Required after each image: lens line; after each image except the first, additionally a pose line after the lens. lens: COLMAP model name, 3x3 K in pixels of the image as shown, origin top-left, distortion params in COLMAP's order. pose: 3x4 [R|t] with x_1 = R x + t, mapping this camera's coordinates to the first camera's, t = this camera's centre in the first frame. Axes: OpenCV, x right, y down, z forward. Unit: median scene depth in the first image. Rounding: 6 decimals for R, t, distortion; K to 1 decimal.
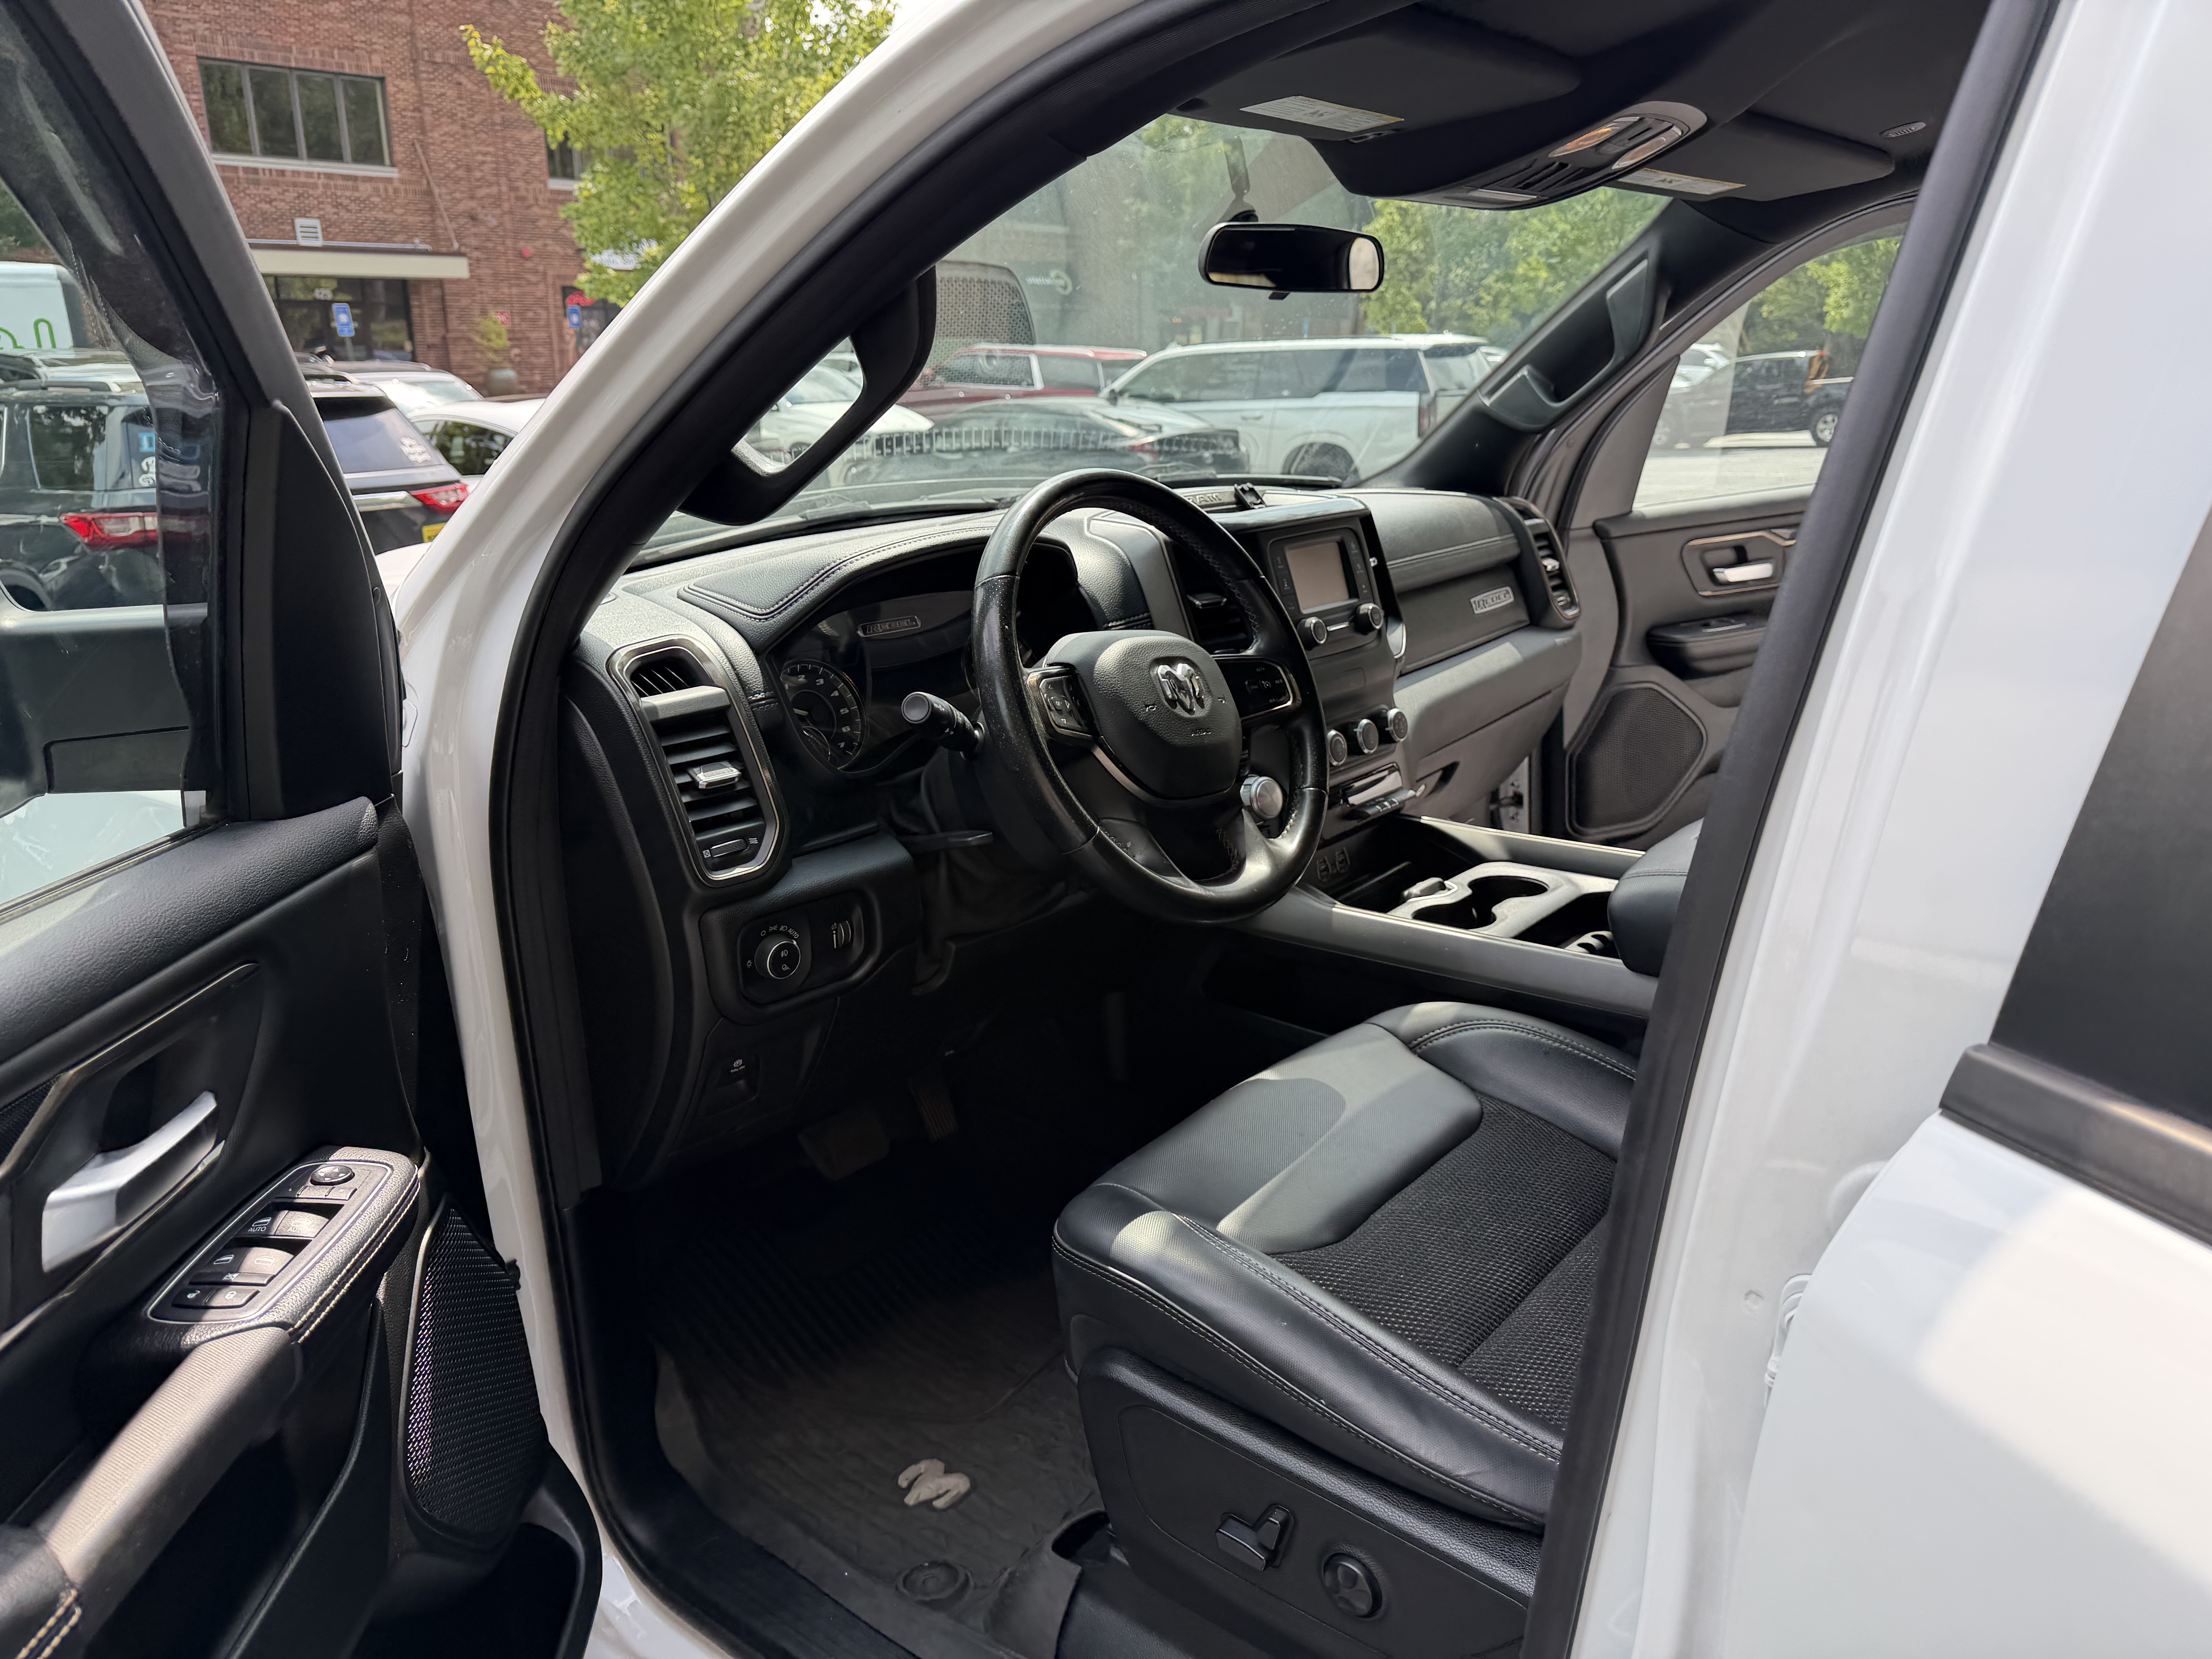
lens RADIAL K [[1586.9, 0, 1086.1], [0, 1586.9, 801.7], [0, 0, 1]] dist [0.068050, -0.001553]
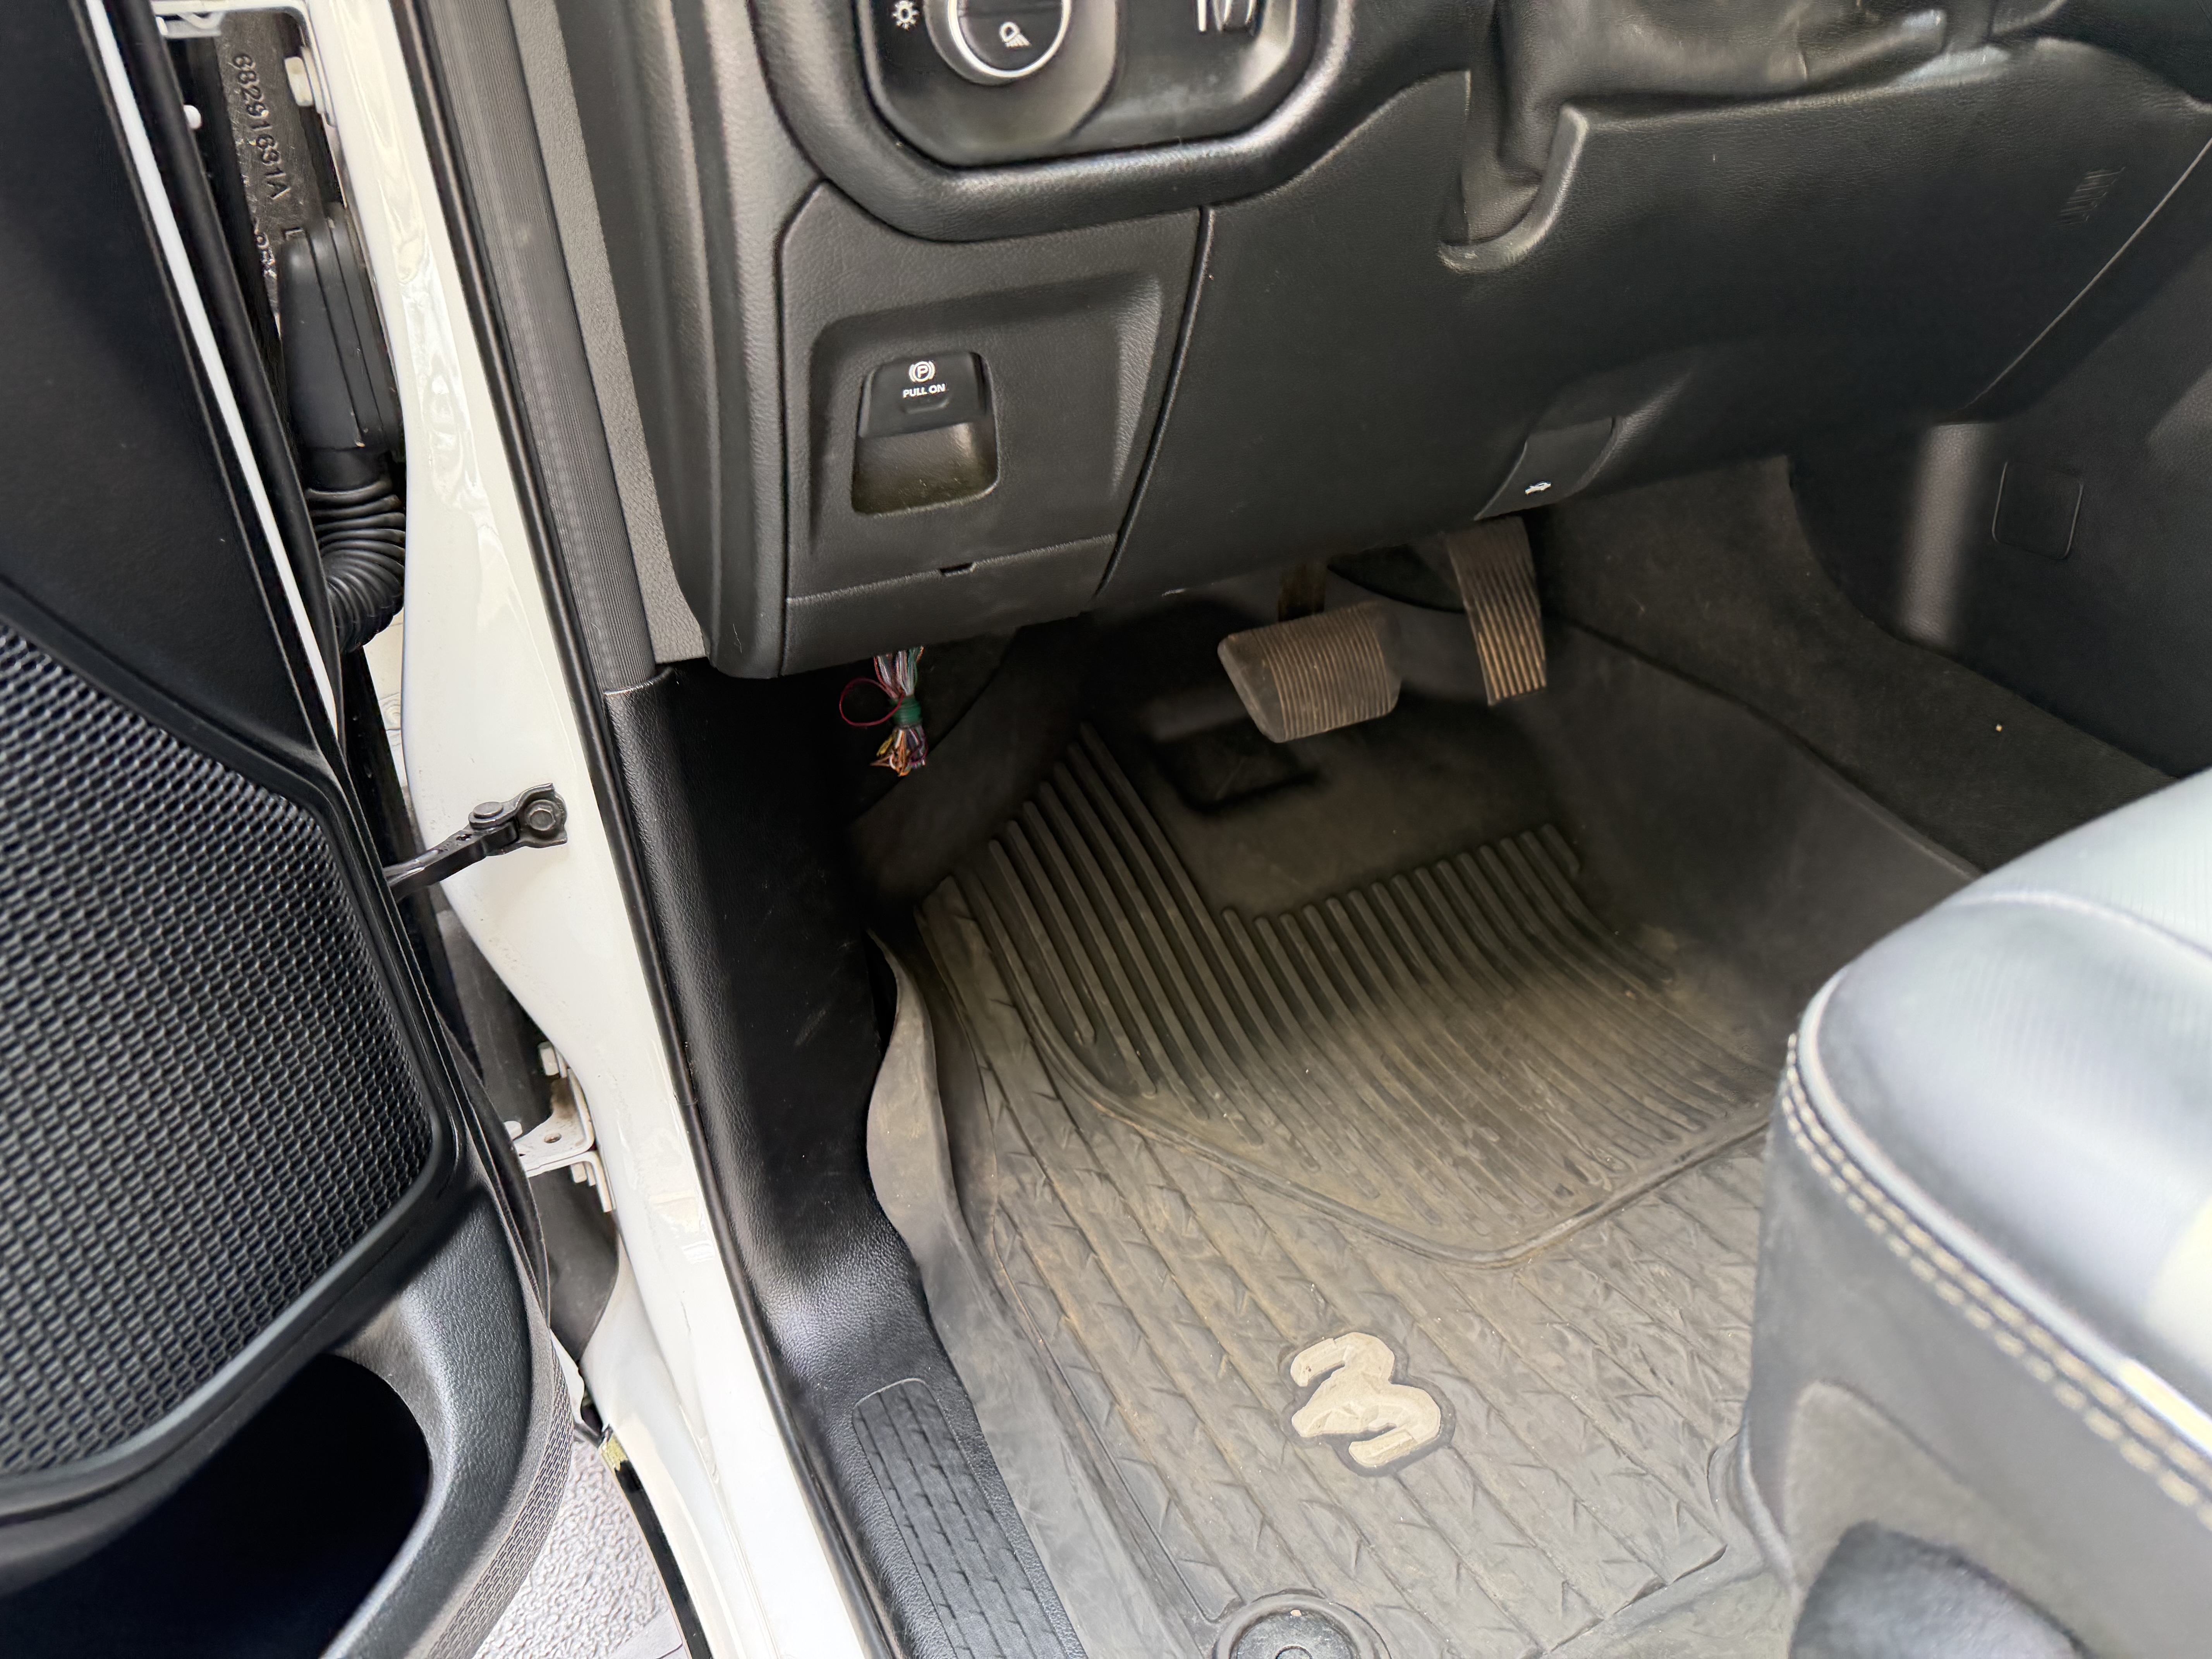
lens RADIAL K [[1535.7, 0, 974.2], [0, 1535.7, 822.8], [0, 0, 1]] dist [-0.027353, -0.004873]
pose [[0.890138, 0.165791, -0.424462, -0.028566], [-0.044041, 0.958407, 0.281986, 0.117853], [0.453558, -0.232312, 0.860416, 0.487273]]
